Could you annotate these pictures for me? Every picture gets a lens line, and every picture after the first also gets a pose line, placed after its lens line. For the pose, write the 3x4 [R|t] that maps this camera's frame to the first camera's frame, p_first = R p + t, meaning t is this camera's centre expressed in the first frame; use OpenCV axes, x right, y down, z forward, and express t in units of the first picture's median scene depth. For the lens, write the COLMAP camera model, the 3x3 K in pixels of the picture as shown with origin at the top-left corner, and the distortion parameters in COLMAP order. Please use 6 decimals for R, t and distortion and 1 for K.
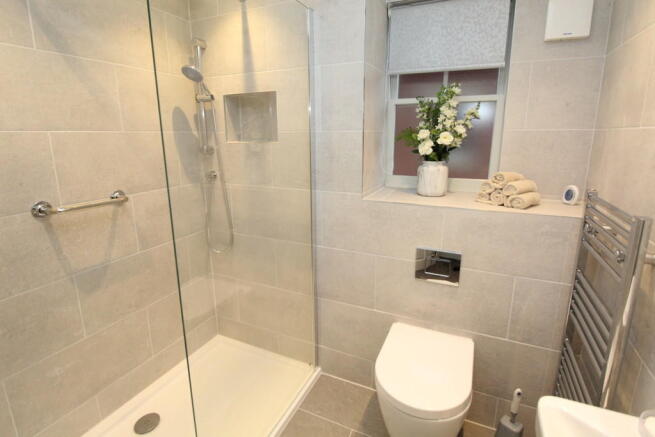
lens RADIAL K [[344.3, 0, 327.5], [0, 344.3, 218.5], [0, 0, 1]] dist [-0.021771, -0.000668]
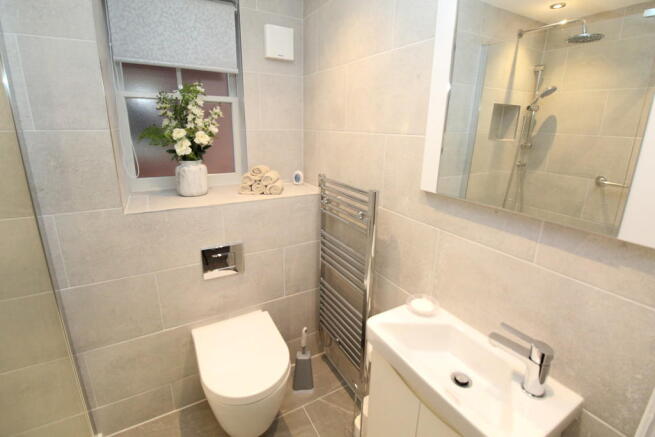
lens RADIAL K [[296.6, 0, 327.3], [0, 296.6, 210.0], [0, 0, 1]] dist [-0.000307, -0.018955]
pose [[0.554914, -0.208997, 0.805227, -0.197369], [0.172027, 0.975836, 0.134727, -0.077609], [-0.813927, 0.063759, 0.577458, 0.203107]]
